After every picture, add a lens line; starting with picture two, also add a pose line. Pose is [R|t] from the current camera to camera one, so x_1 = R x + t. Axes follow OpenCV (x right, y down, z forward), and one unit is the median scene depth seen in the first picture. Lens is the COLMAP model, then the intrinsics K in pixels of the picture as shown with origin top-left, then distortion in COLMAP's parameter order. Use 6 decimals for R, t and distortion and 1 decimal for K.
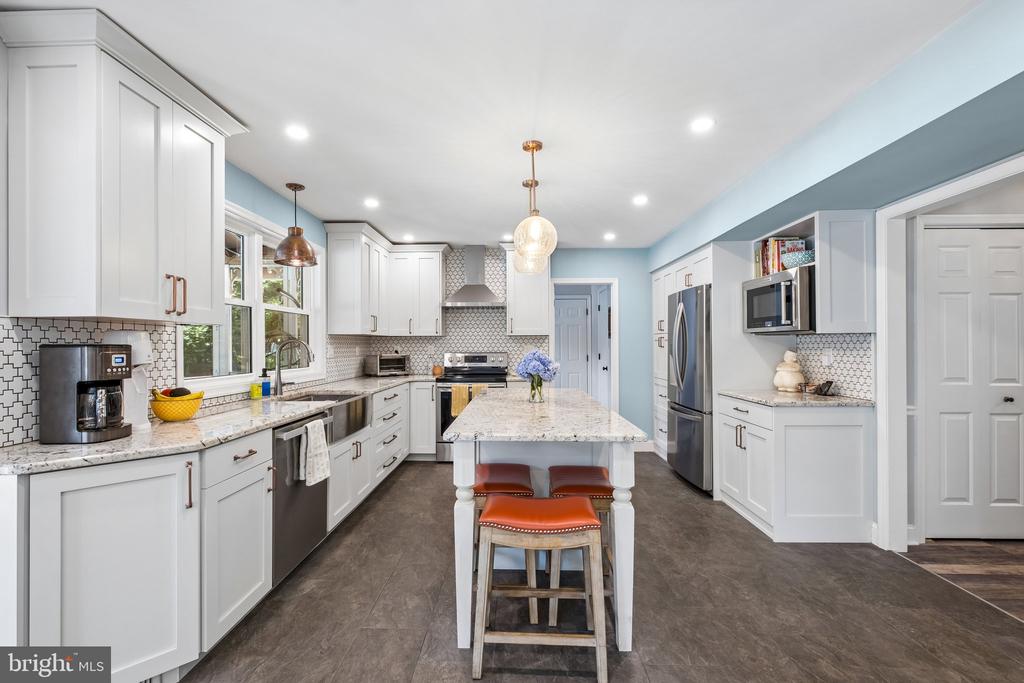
lens RADIAL K [[449.1, 0, 505.1], [0, 449.1, 340.7], [0, 0, 1]] dist [-0.003616, 0.000177]
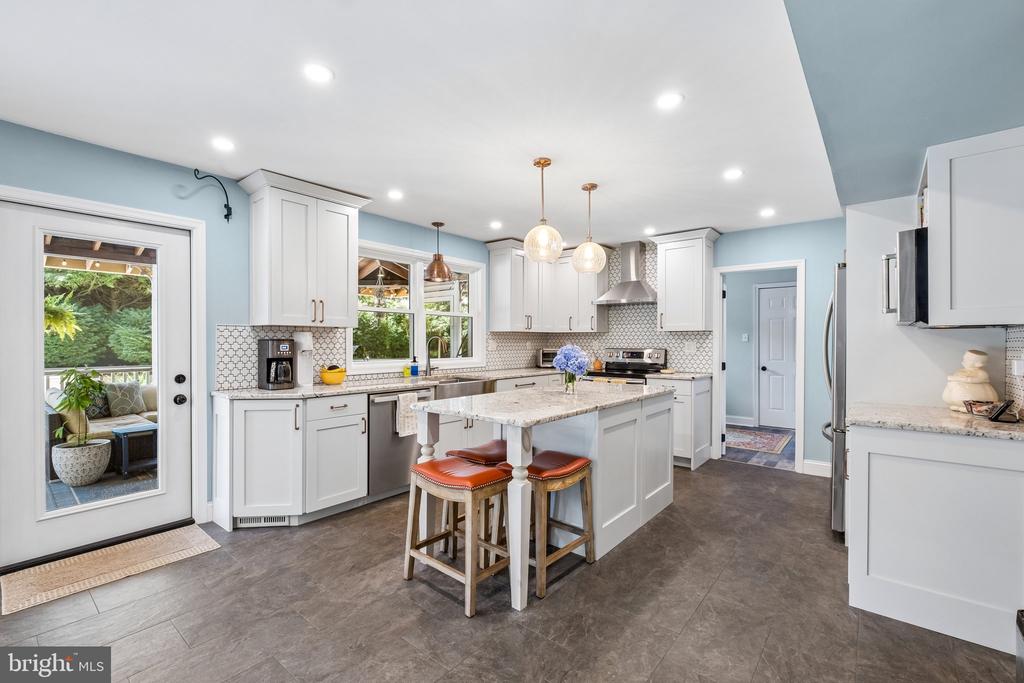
lens RADIAL K [[449.1, 0, 503.6], [0, 449.1, 340.7], [0, 0, 1]] dist [-0.003616, 0.000177]
pose [[0.784439, 0.004879, -0.620187, 0.507410], [0.001052, 0.999957, 0.009197, -0.000782], [0.620205, -0.007867, 0.784400, 0.047510]]
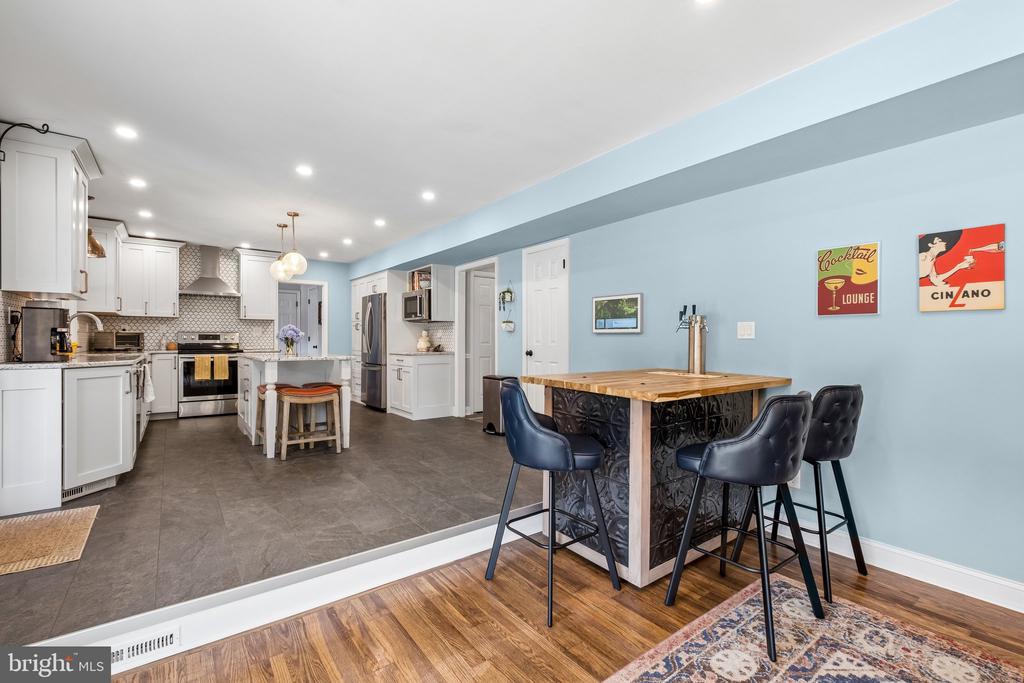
lens RADIAL K [[449.1, 0, 507.5], [0, 449.1, 342.6], [0, 0, 1]] dist [-0.003616, 0.000177]
pose [[0.782171, 0.003198, 0.623056, -0.297359], [-0.012149, 0.999875, 0.010119, 0.051567], [-0.622945, -0.015484, 0.782112, -0.752529]]
